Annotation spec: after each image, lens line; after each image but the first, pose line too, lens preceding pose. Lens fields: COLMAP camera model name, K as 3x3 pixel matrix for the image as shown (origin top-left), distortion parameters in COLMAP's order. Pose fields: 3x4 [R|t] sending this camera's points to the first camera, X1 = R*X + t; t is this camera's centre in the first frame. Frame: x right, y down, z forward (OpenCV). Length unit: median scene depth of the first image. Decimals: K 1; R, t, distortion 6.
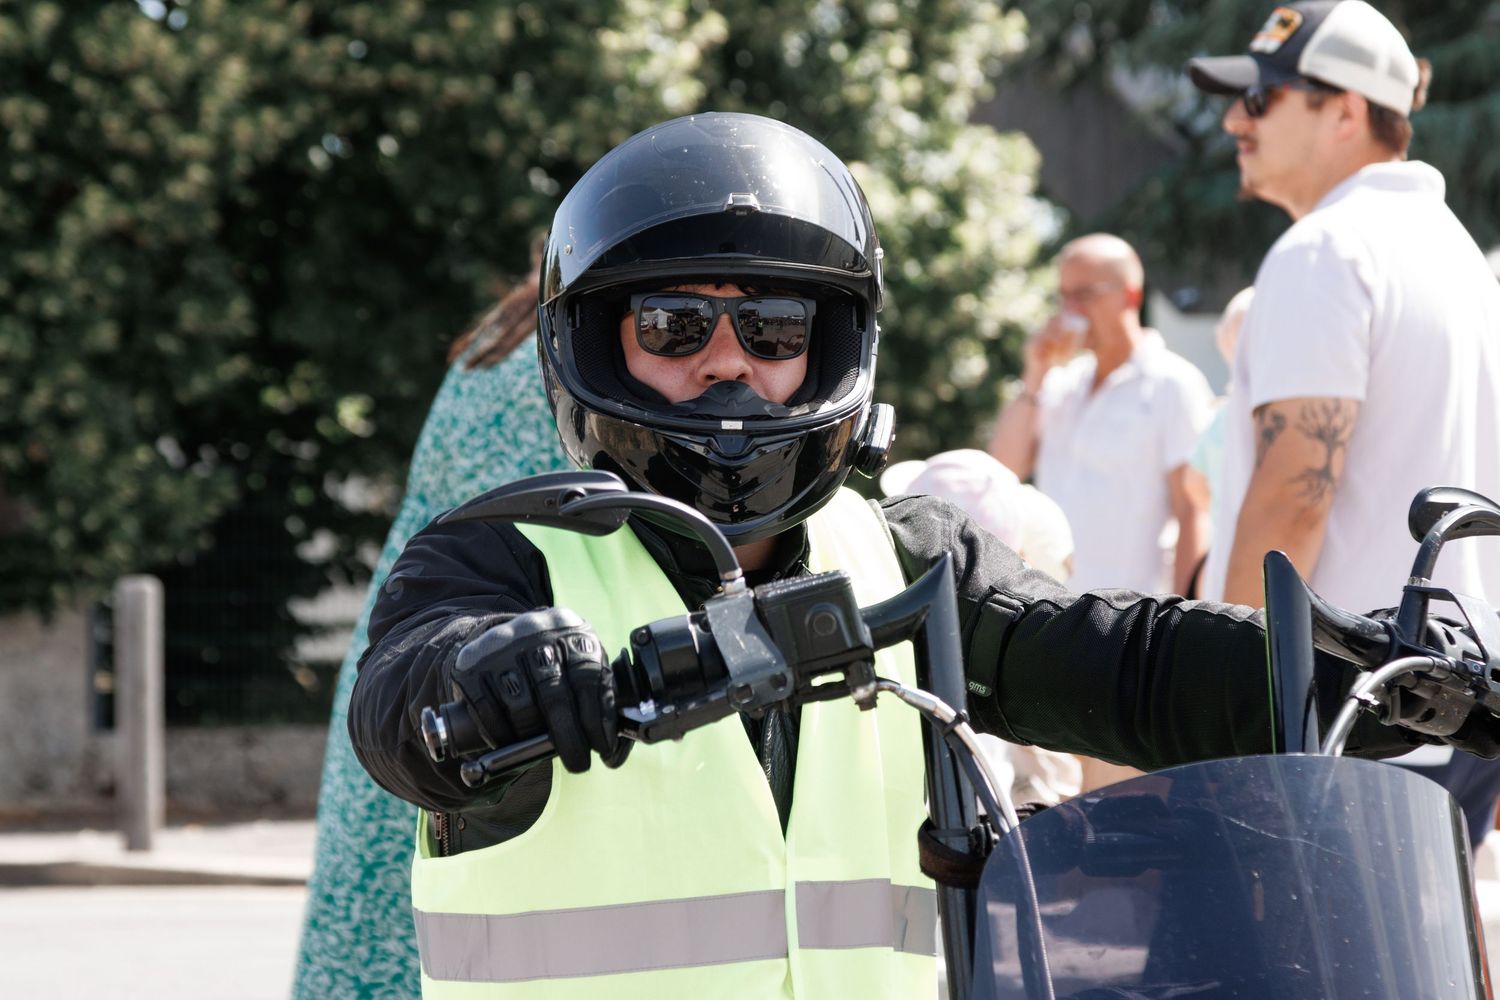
lens RADIAL K [[6060.9, 0, 747.9], [0, 6060.9, 512.8], [0, 0, 1]] dist [0.071016, 0.000000]
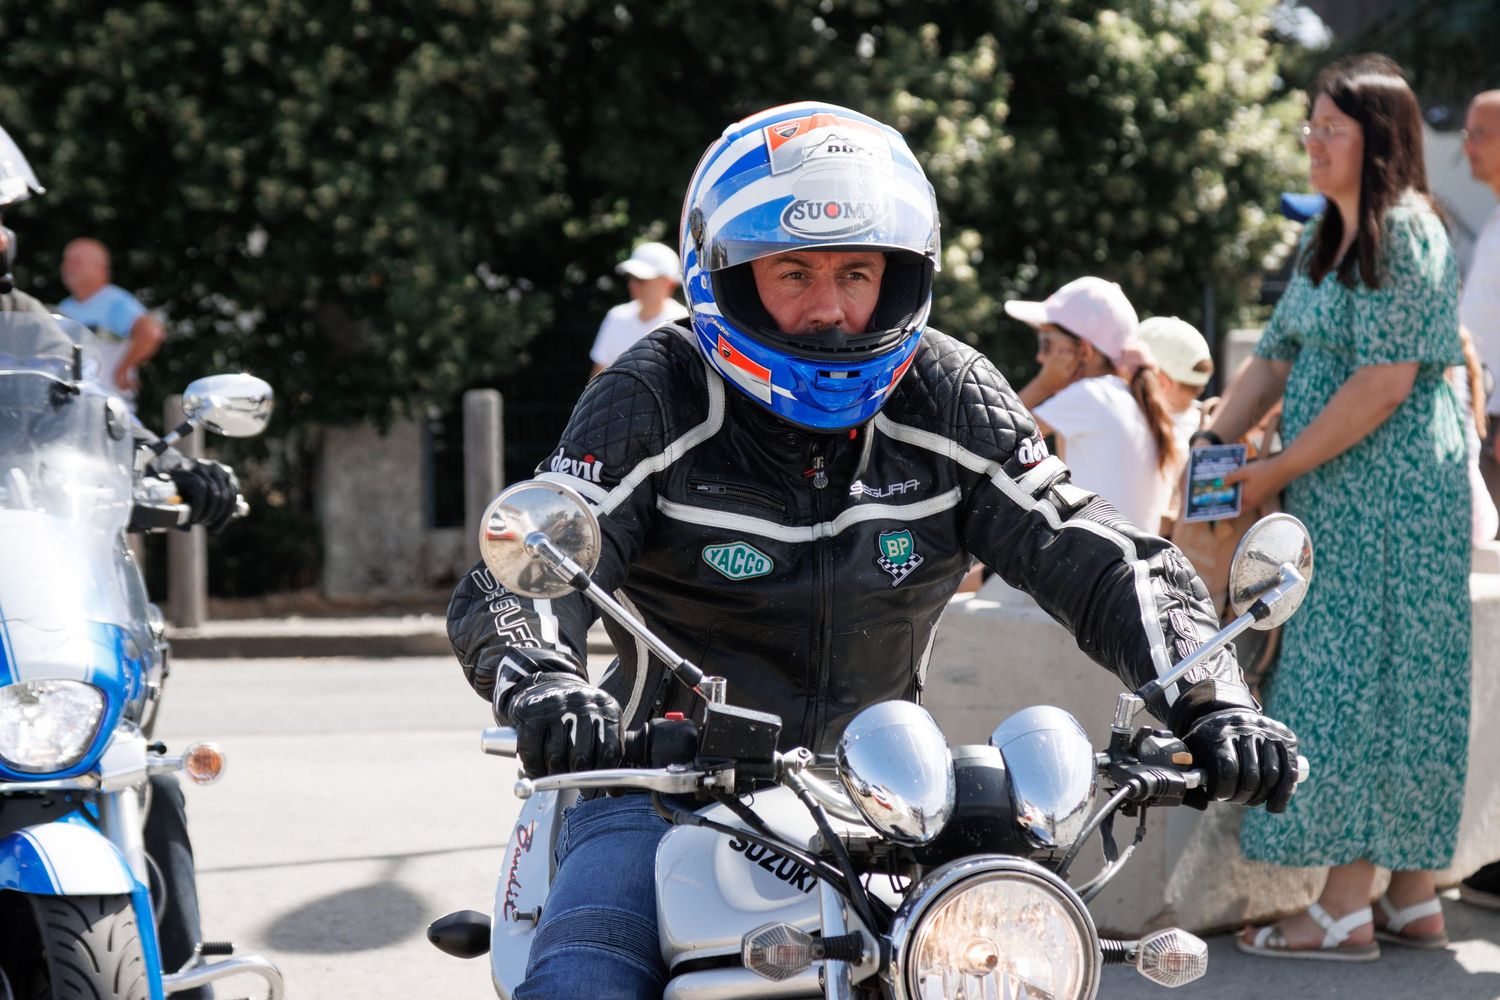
lens RADIAL K [[6385.9, 0, 608.6], [0, 6385.9, 466.1], [0, 0, 1]] dist [0.032625, 0.000000]
pose [[0.998020, -0.008444, -0.062322, -0.000984], [0.009857, 0.999701, 0.022399, -0.001742], [0.062114, -0.022969, 0.997805, -0.175092]]
